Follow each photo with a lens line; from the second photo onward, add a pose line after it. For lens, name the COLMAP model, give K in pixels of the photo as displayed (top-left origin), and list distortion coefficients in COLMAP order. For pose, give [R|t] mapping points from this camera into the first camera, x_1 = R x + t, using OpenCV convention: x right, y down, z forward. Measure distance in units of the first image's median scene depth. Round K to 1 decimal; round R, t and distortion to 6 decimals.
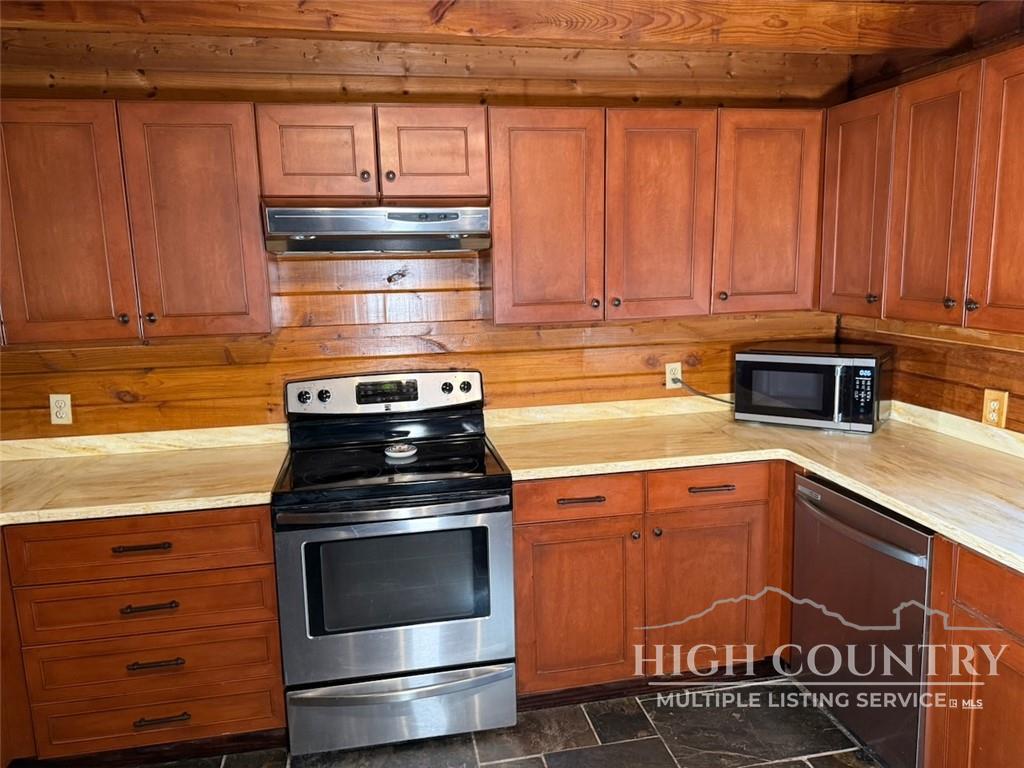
lens RADIAL K [[723.0, 0, 510.7], [0, 723.0, 381.3], [0, 0, 1]] dist [0.053865, -0.004952]
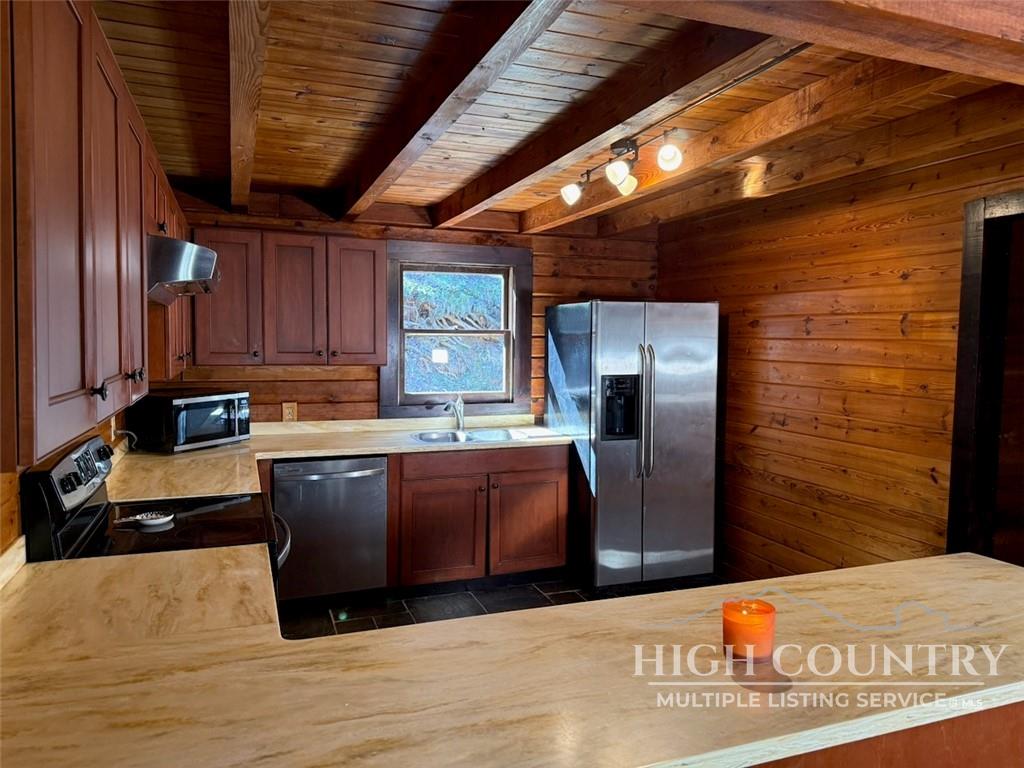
lens RADIAL K [[723.0, 0, 511.5], [0, 723.0, 379.8], [0, 0, 1]] dist [0.053865, -0.004952]
pose [[-0.174499, -0.032842, 0.984109, -1.276234], [0.167323, 0.983919, 0.062505, -0.065925], [-0.970337, 0.175571, -0.166198, 0.768244]]
